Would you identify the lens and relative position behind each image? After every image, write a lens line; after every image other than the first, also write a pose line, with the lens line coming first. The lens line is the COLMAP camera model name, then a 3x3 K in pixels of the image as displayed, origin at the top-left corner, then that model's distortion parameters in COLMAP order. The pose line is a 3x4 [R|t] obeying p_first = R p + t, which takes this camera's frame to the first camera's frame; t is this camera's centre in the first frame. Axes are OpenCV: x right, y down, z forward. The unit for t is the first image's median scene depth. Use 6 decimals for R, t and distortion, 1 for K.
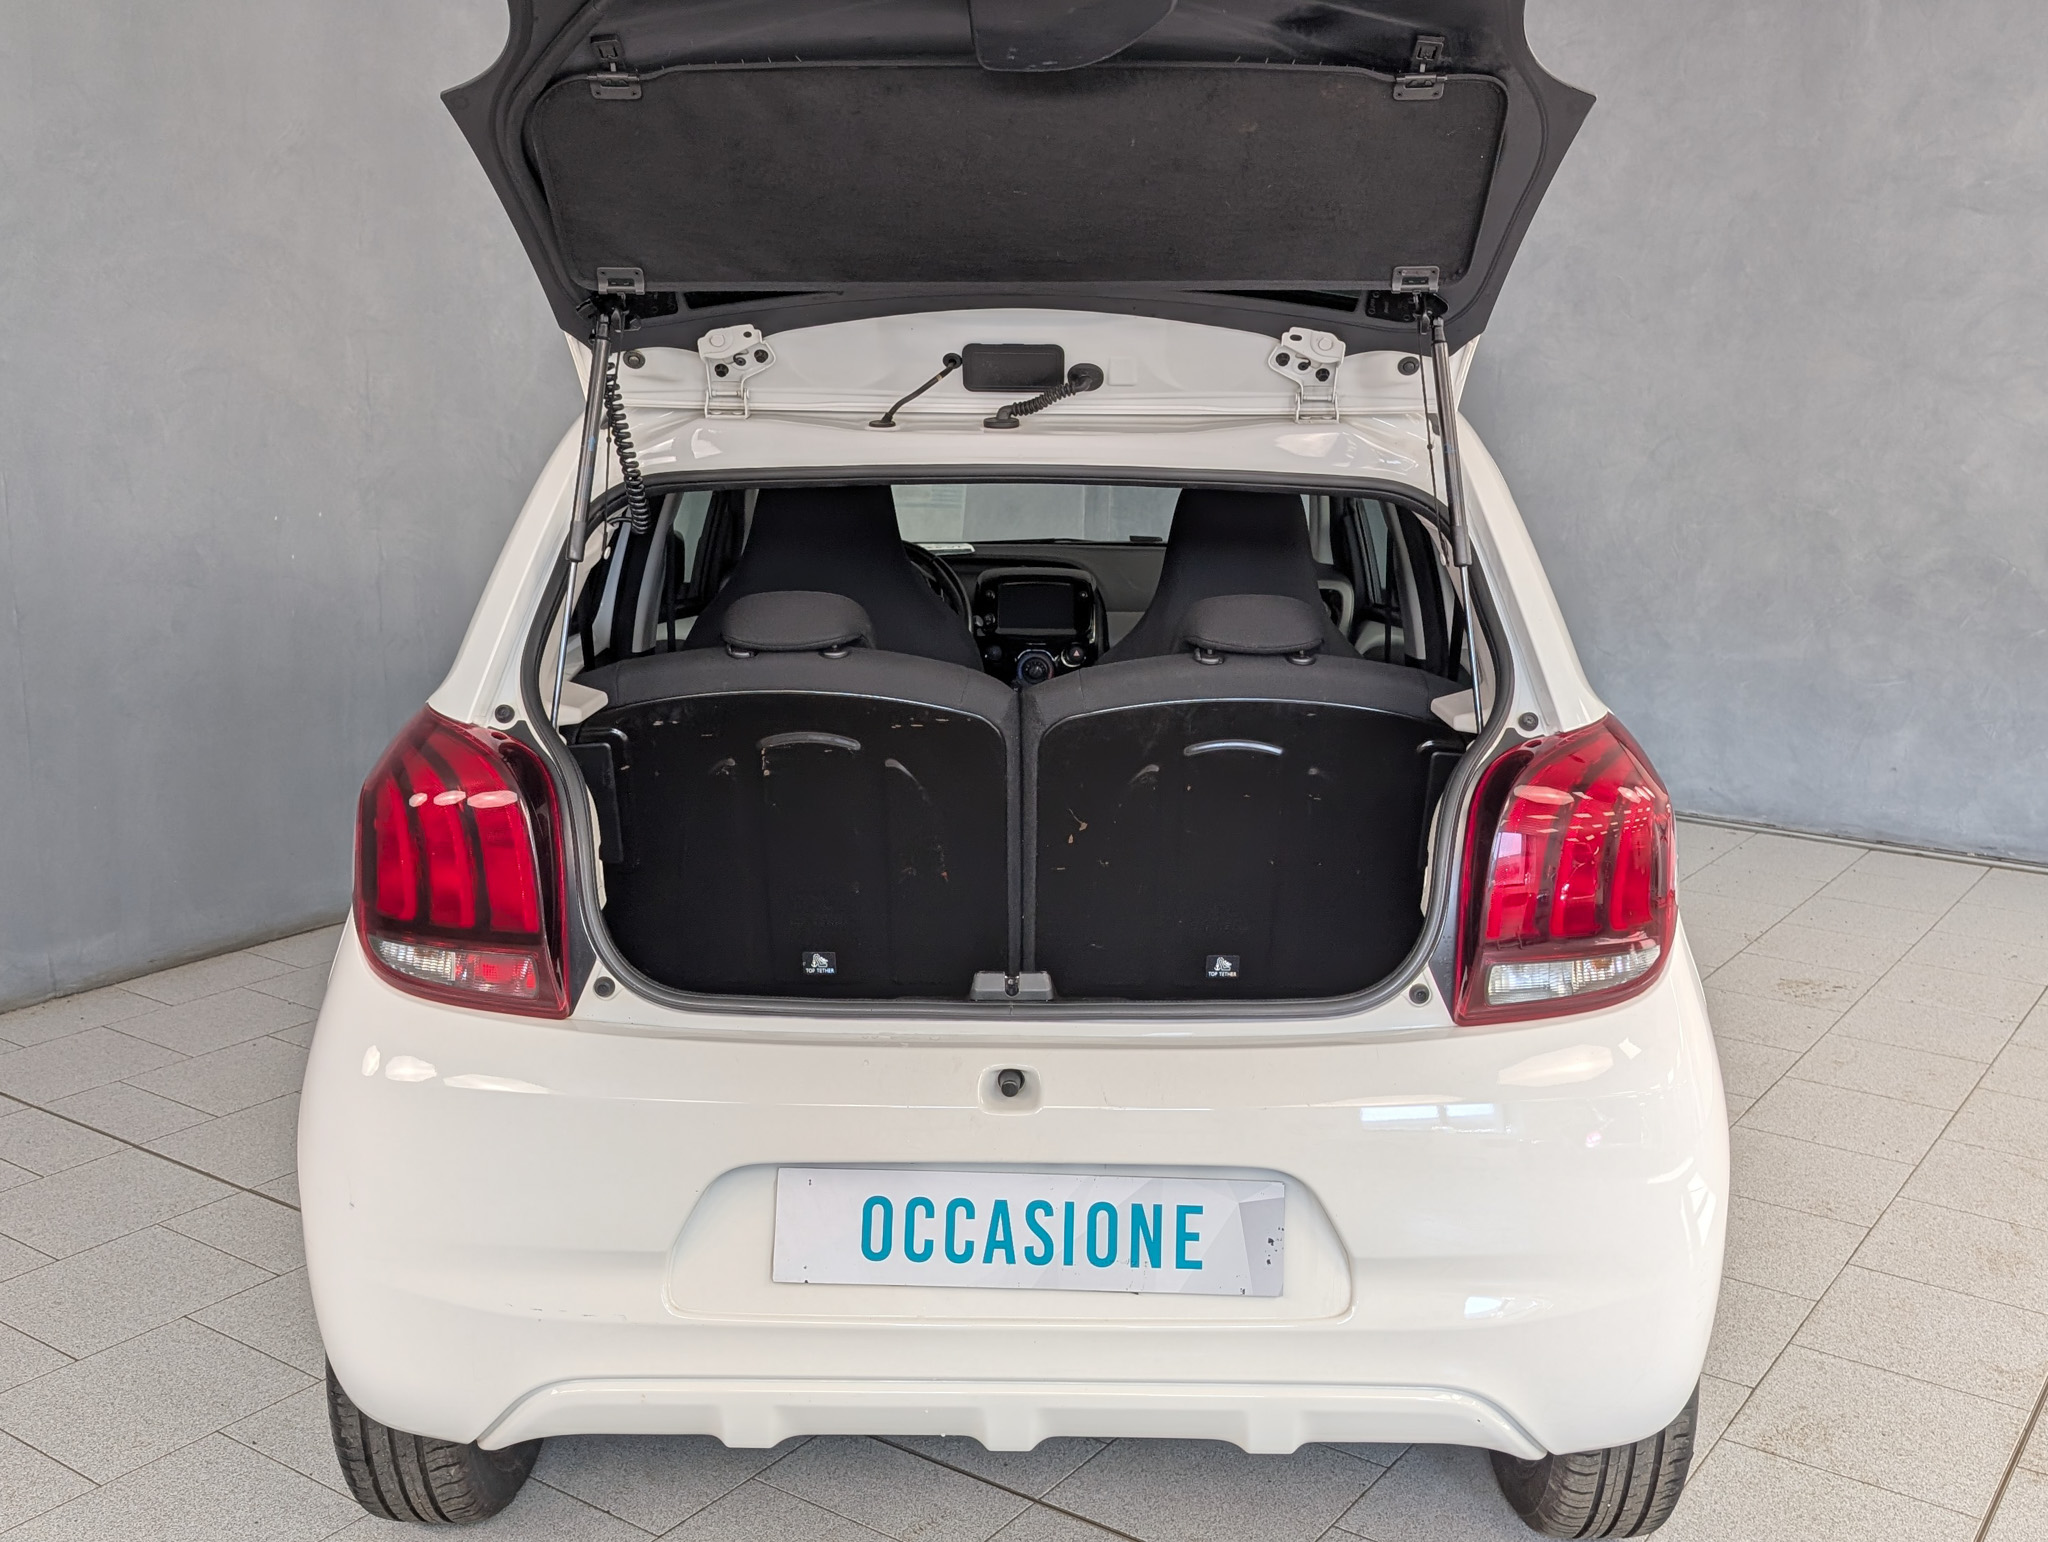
lens RADIAL K [[1439.9, 0, 1032.8], [0, 1439.9, 795.8], [0, 0, 1]] dist [0.005627, 0.000719]
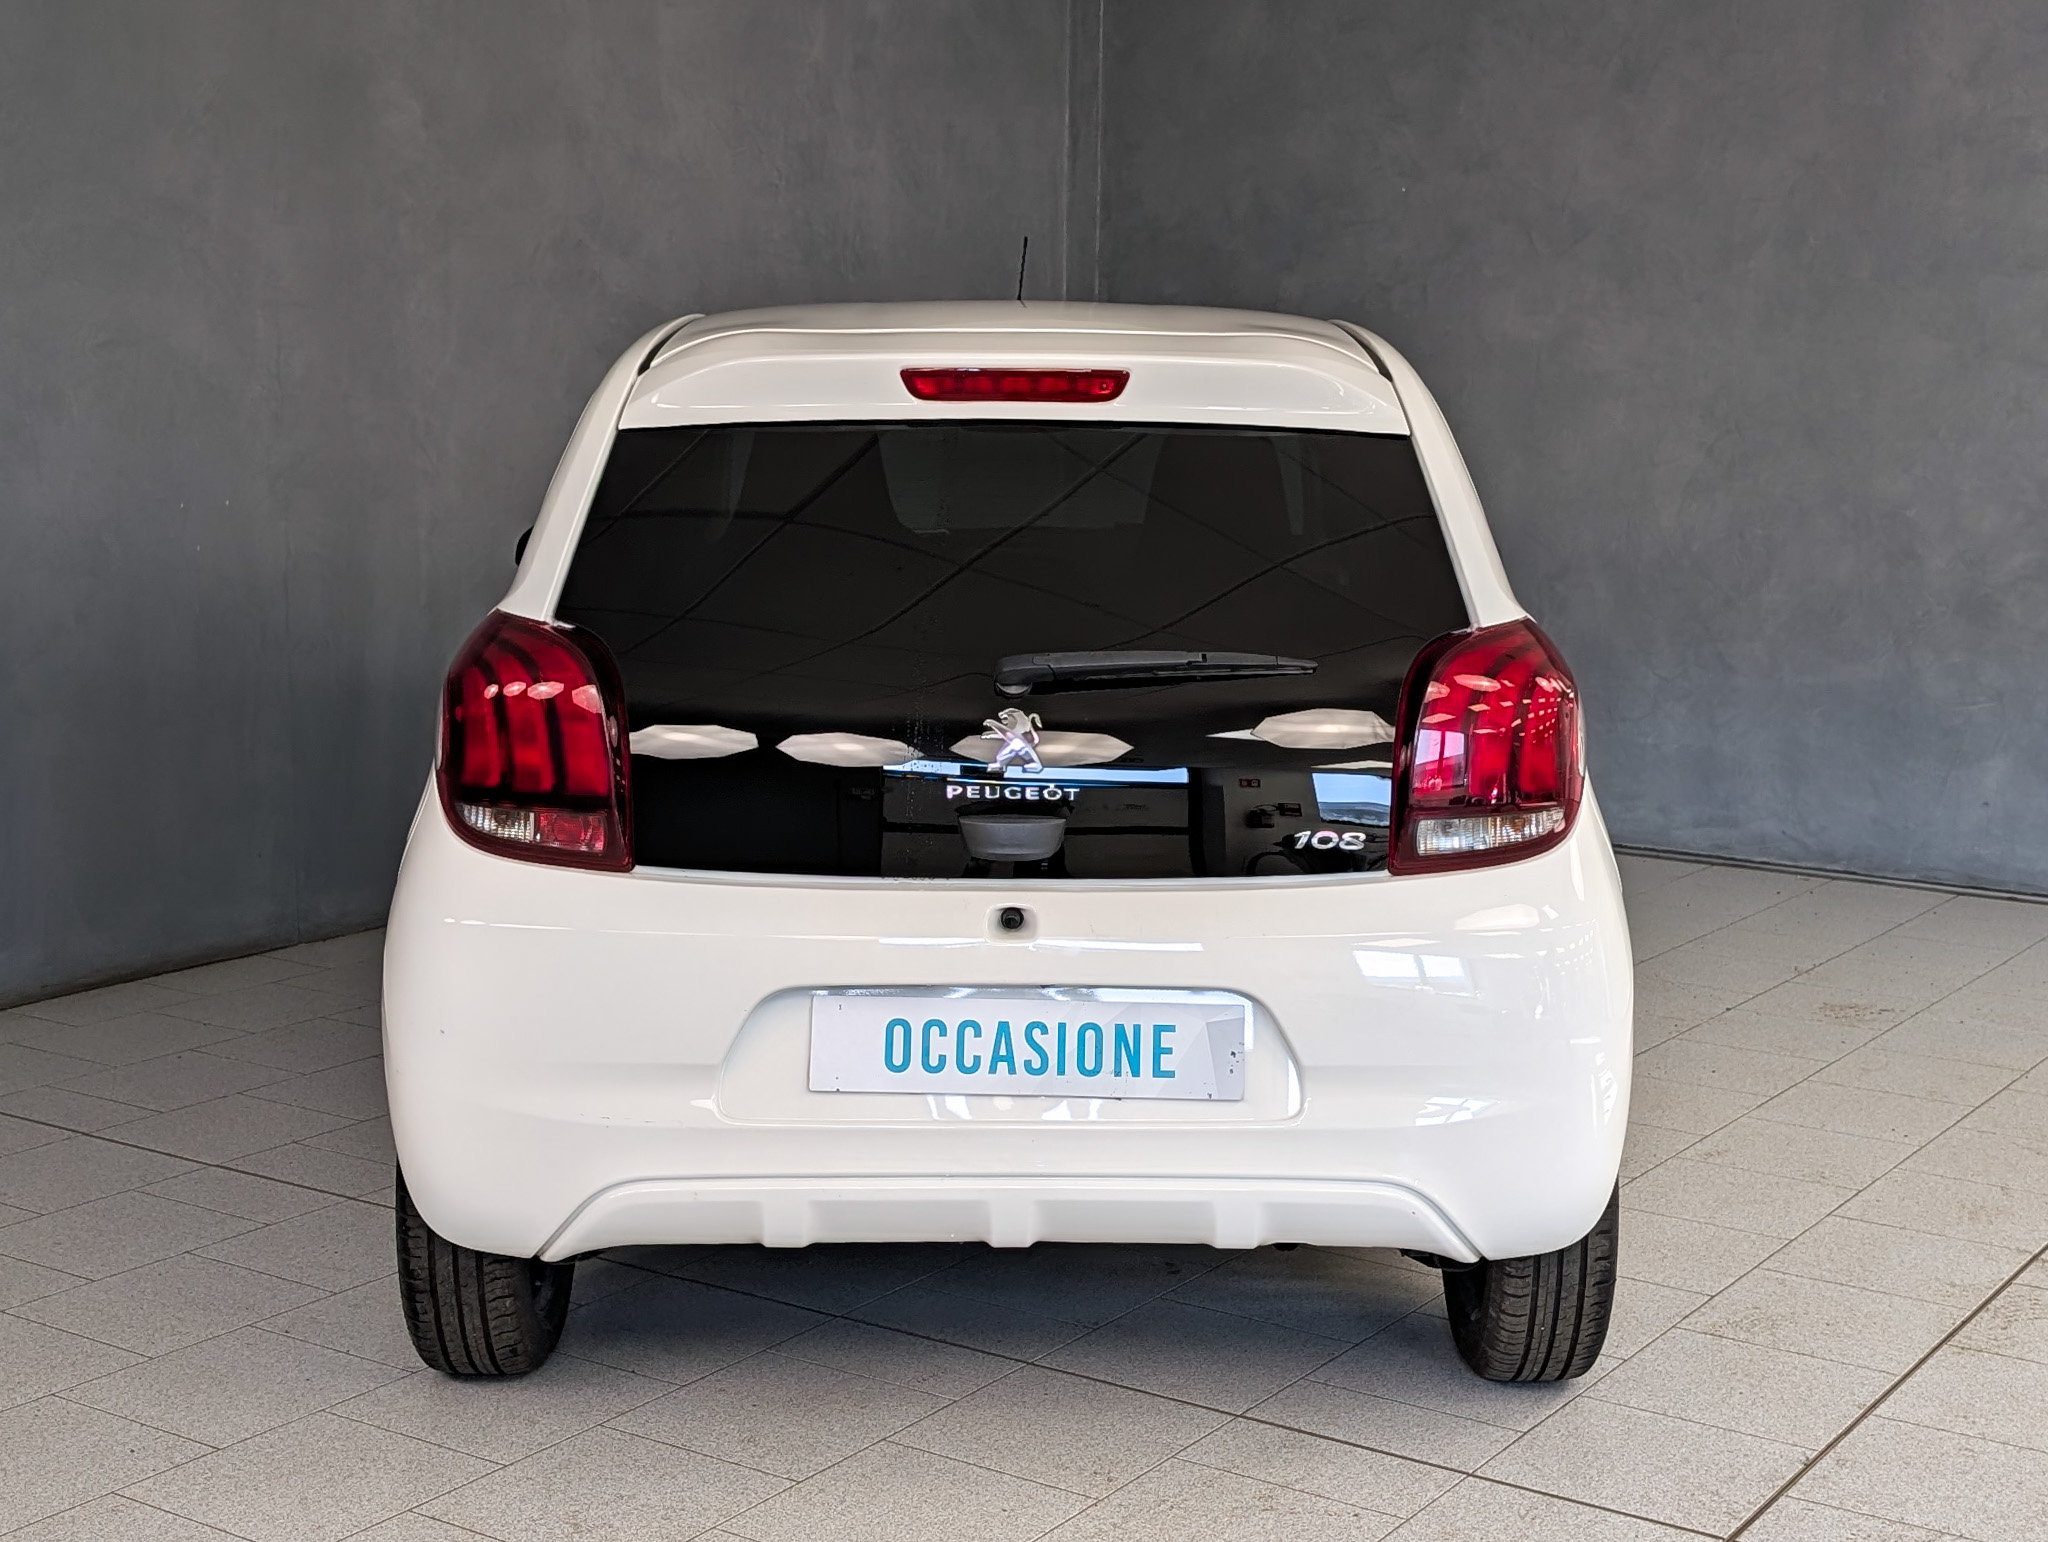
lens RADIAL K [[1857.2, 0, 1018.1], [0, 1857.2, 857.1], [0, 0, 1]] dist [0.054165, -0.067440]
pose [[0.999904, -0.002403, 0.013681, -0.030317], [0.002858, 0.999440, -0.033346, 0.195554], [-0.013594, 0.033382, 0.999350, -0.511782]]
